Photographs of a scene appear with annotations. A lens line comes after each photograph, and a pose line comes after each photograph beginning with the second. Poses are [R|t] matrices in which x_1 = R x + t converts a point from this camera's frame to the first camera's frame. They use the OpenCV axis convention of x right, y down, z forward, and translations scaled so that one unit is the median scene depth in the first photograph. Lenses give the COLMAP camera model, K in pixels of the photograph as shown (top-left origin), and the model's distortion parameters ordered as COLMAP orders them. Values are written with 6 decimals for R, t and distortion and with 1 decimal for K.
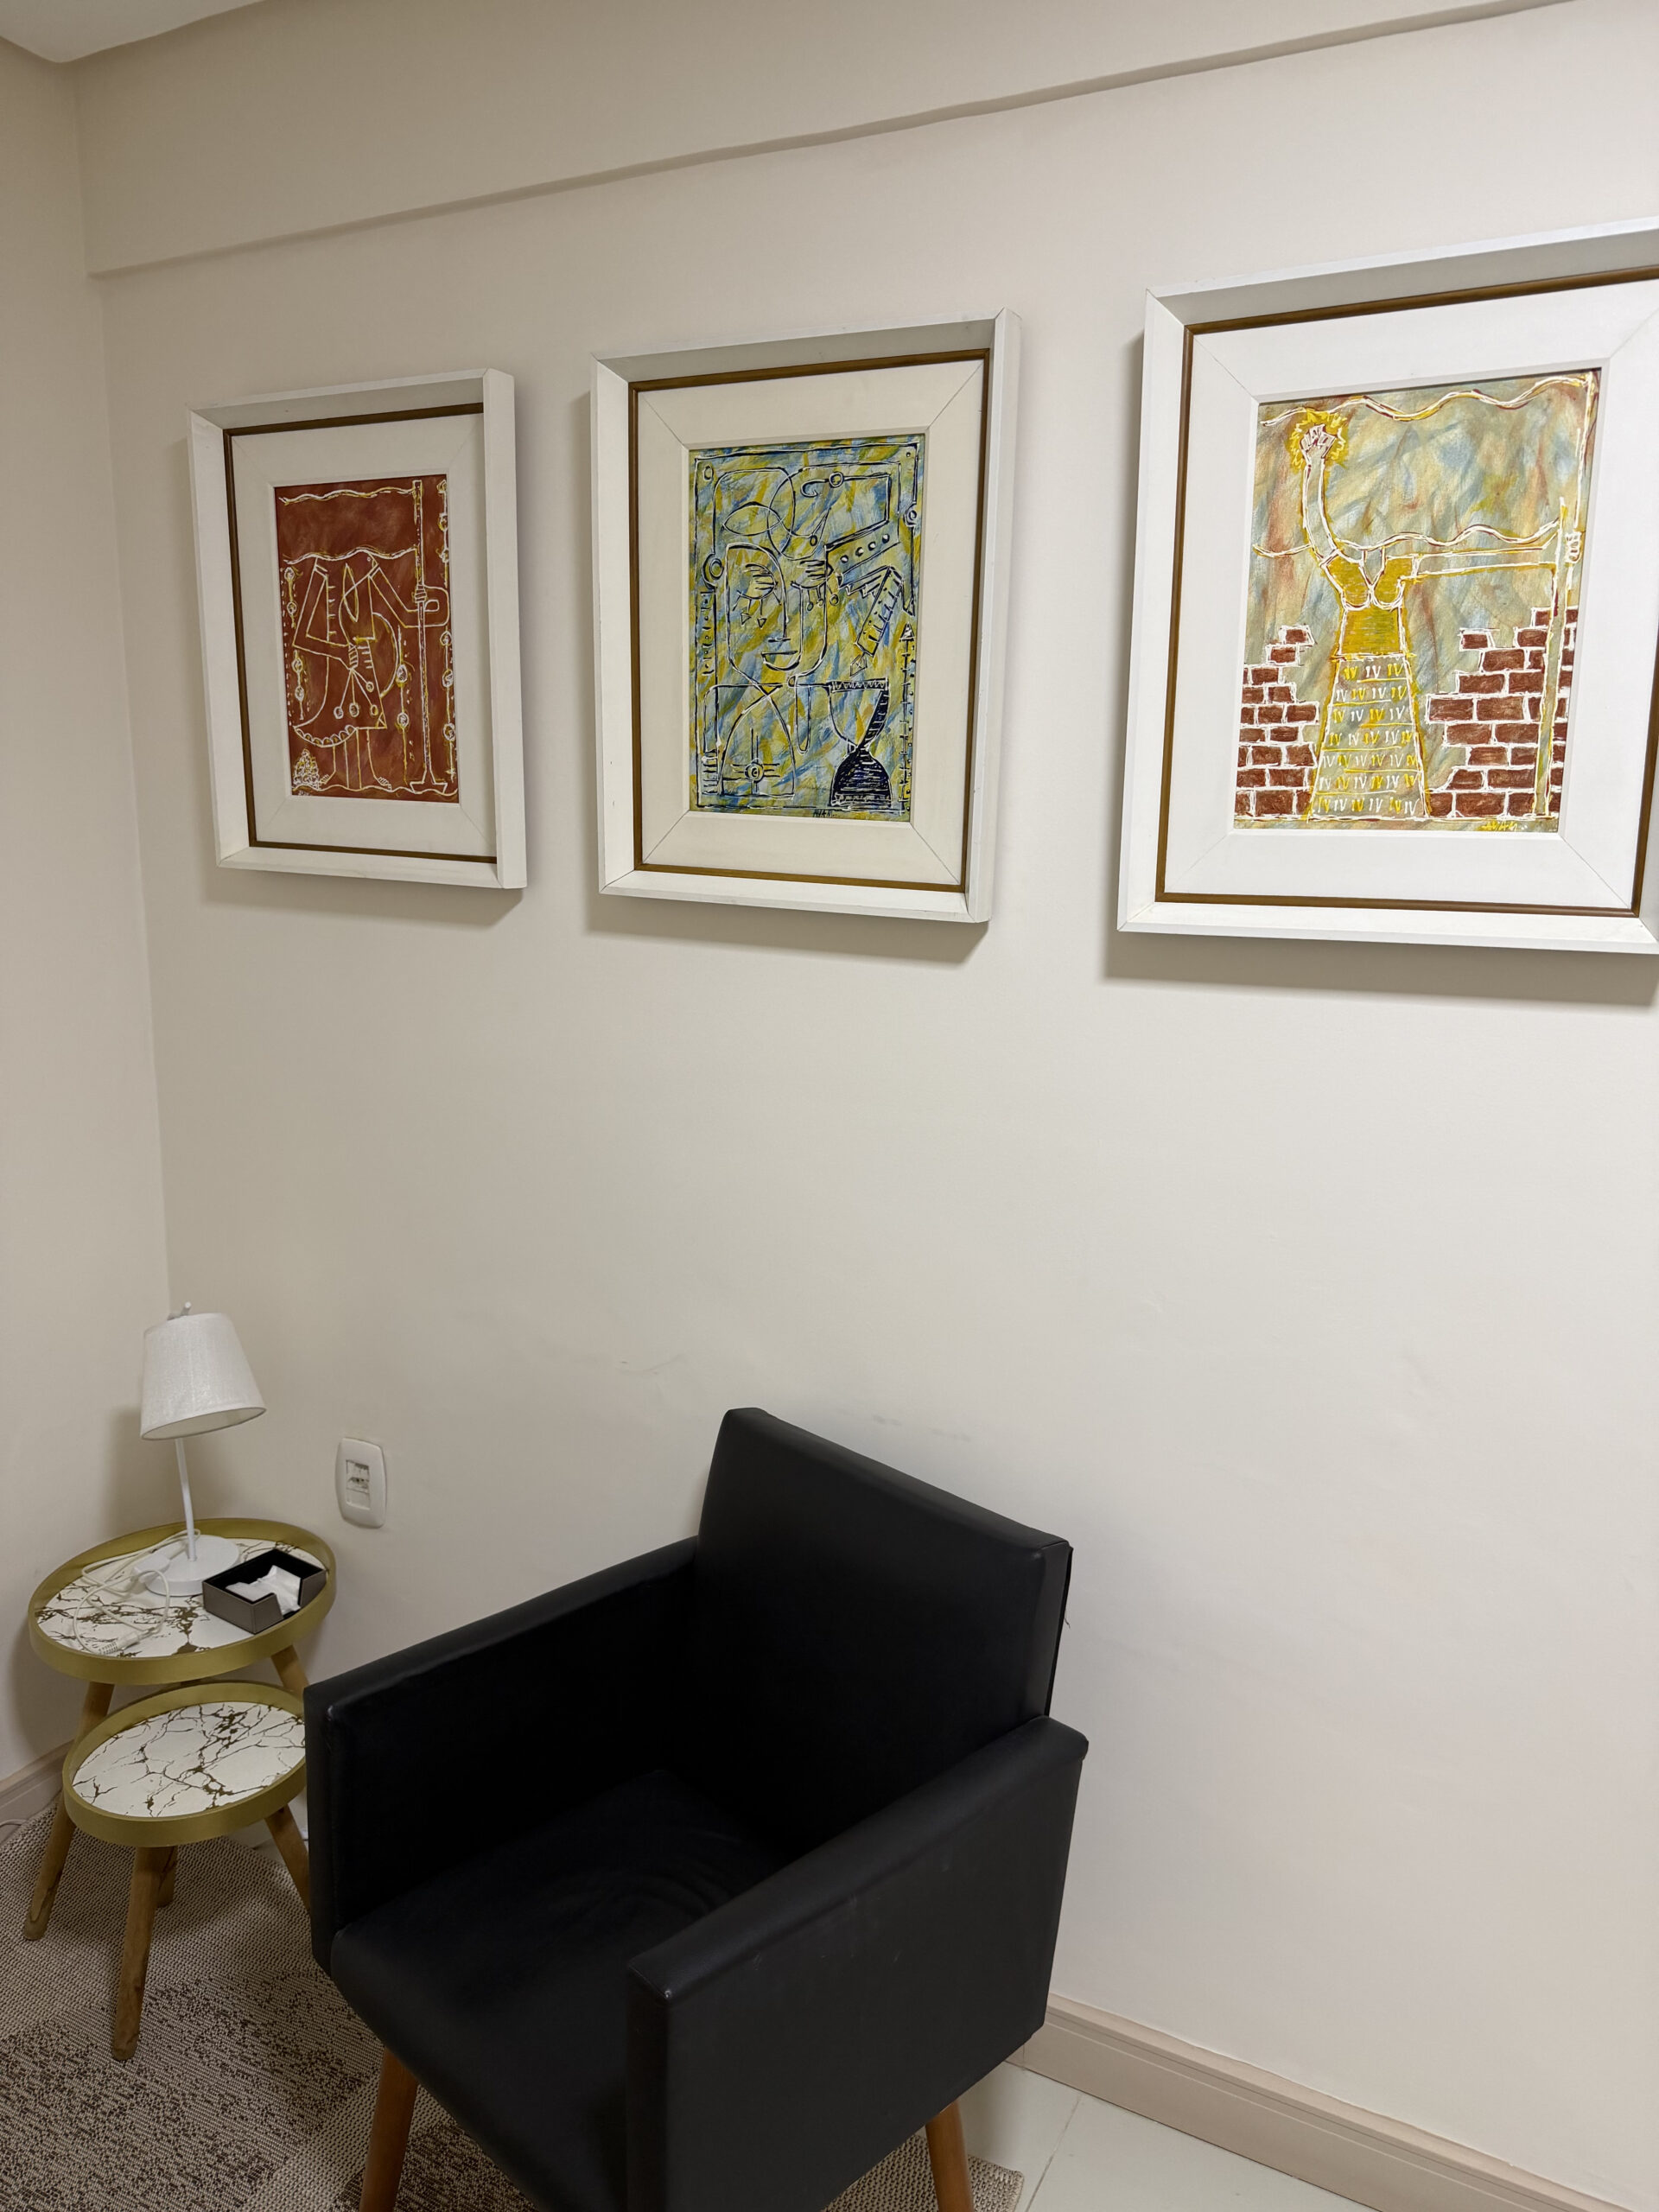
lens RADIAL K [[1552.0, 0, 837.4], [0, 1552.0, 1111.0], [0, 0, 1]] dist [0.079471, -0.154132]
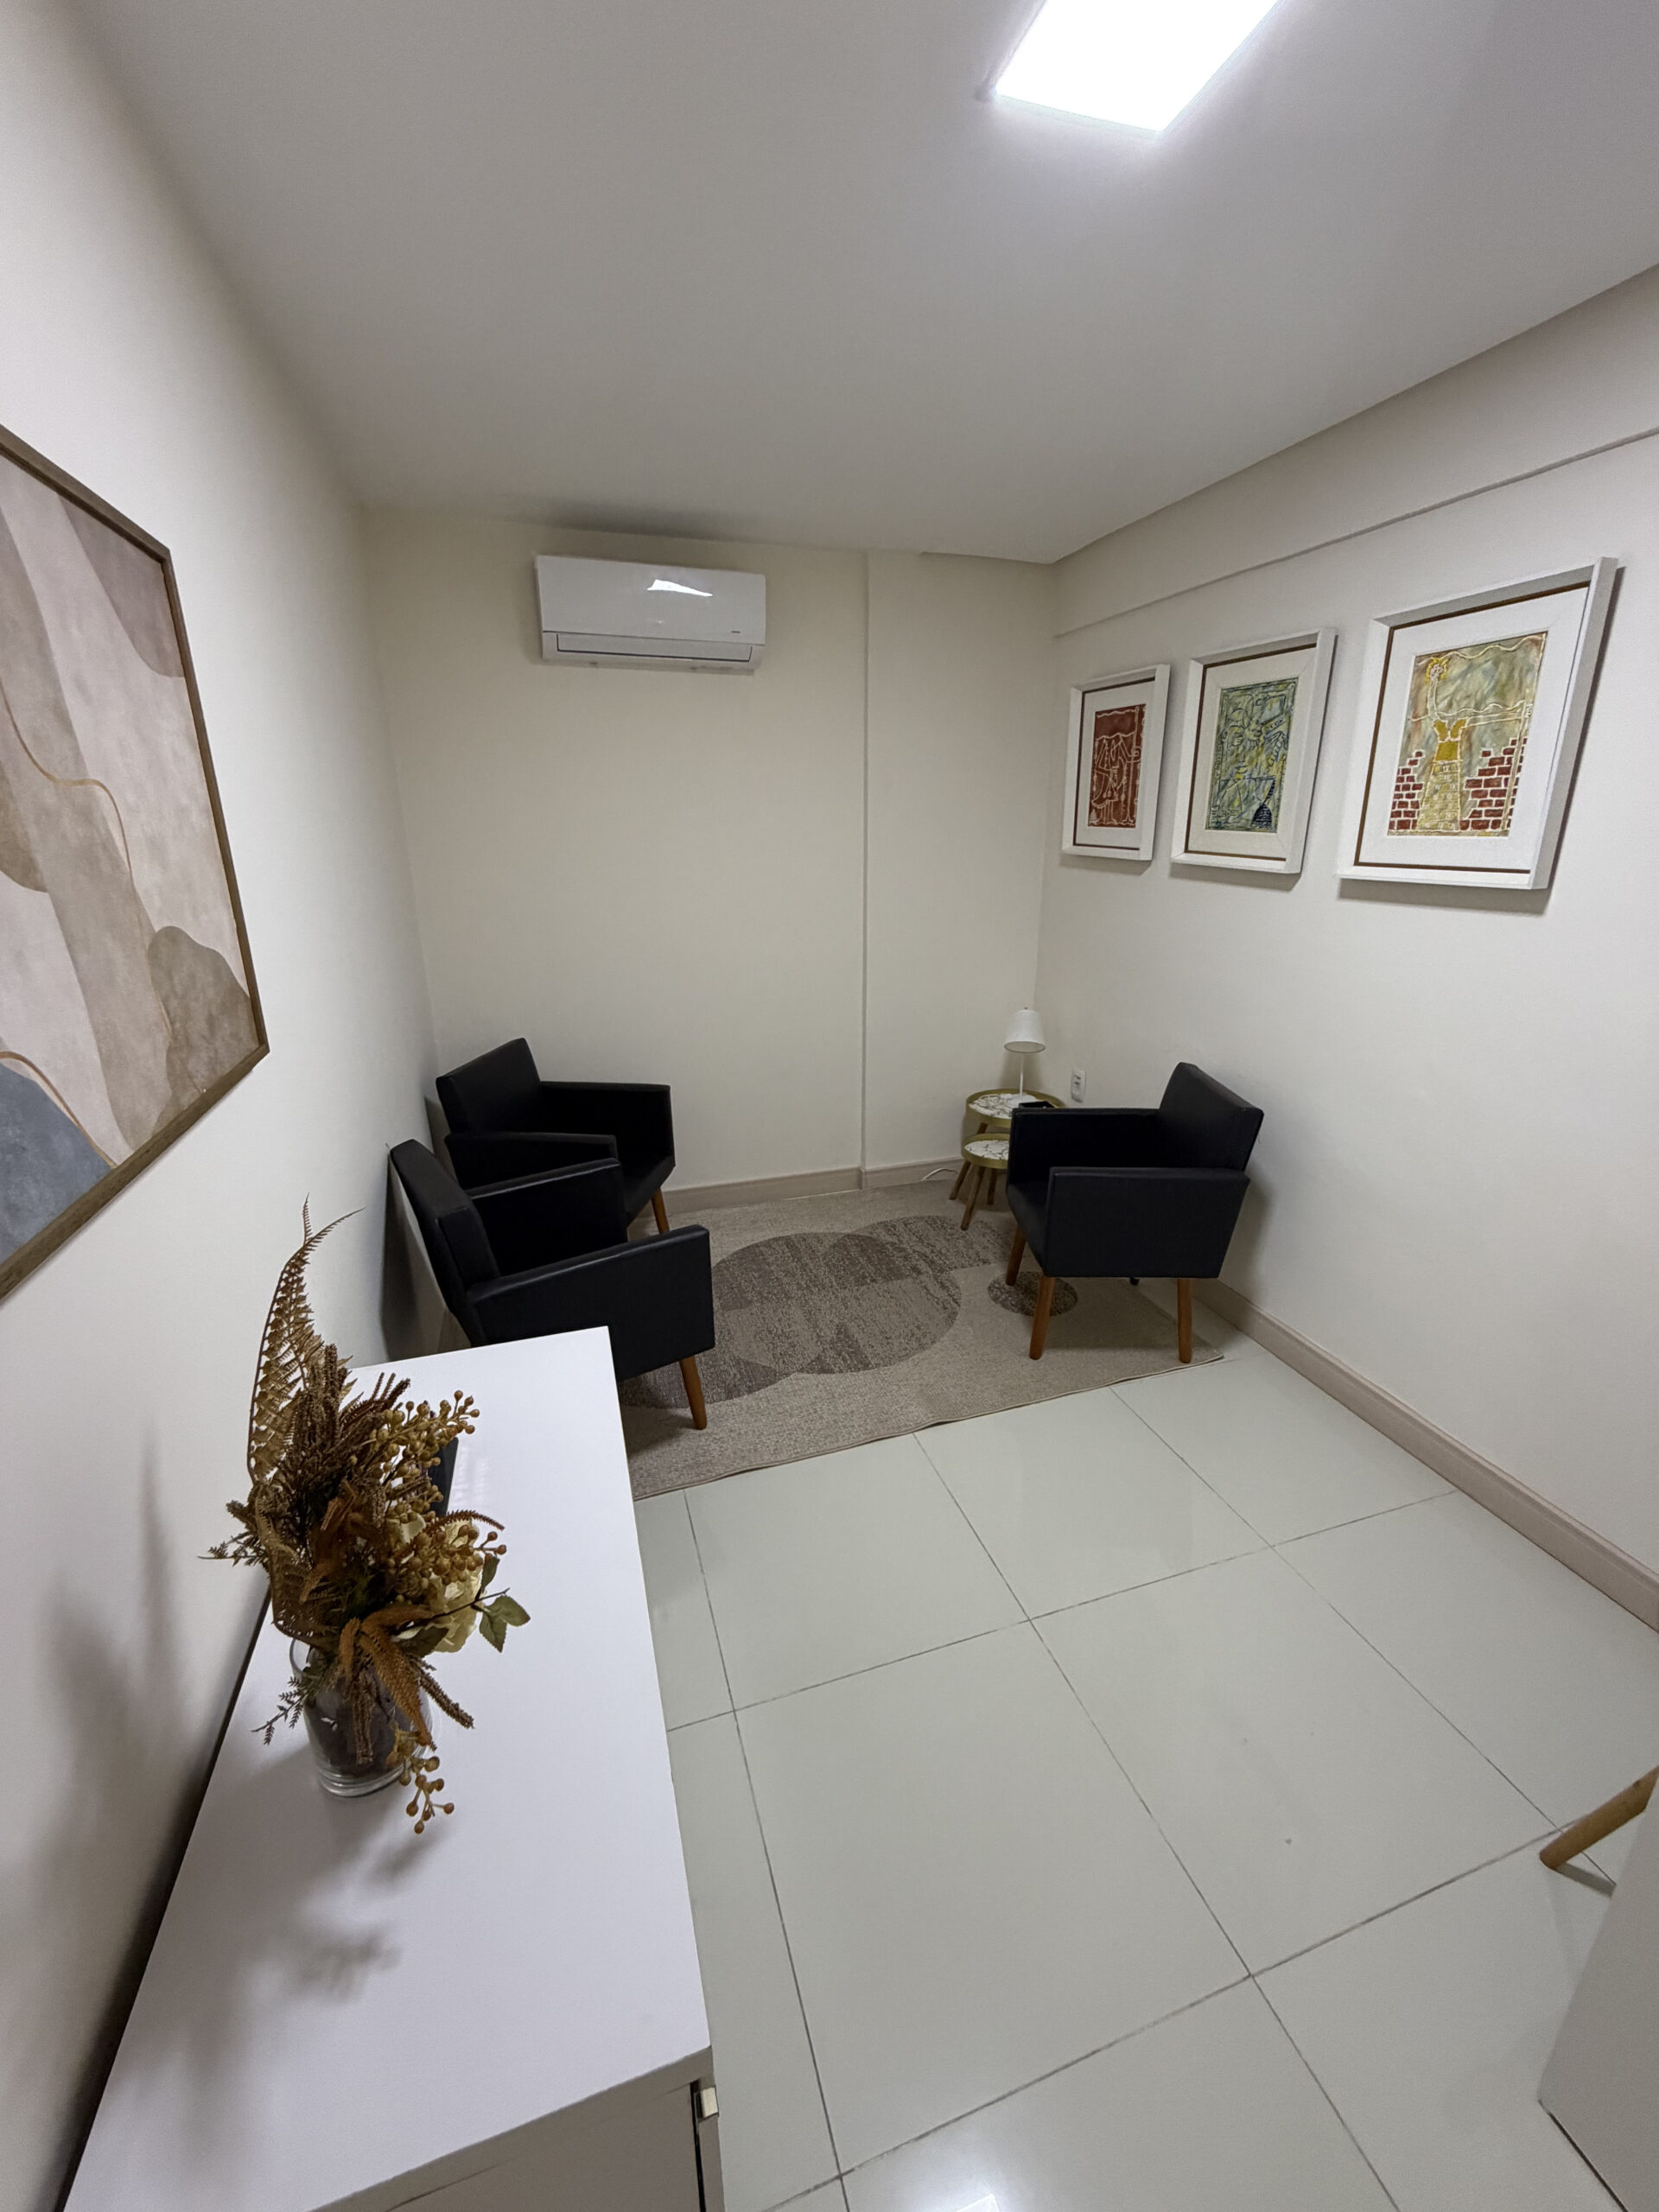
lens RADIAL K [[882.5, 0, 833.5], [0, 882.5, 1101.0], [0, 0, 1]] dist [0.000526, -0.000086]
pose [[0.710105, 0.195411, -0.676435, 0.629856], [-0.121192, 0.980299, 0.155967, 0.111222], [0.693587, -0.028775, 0.719798, -0.581790]]
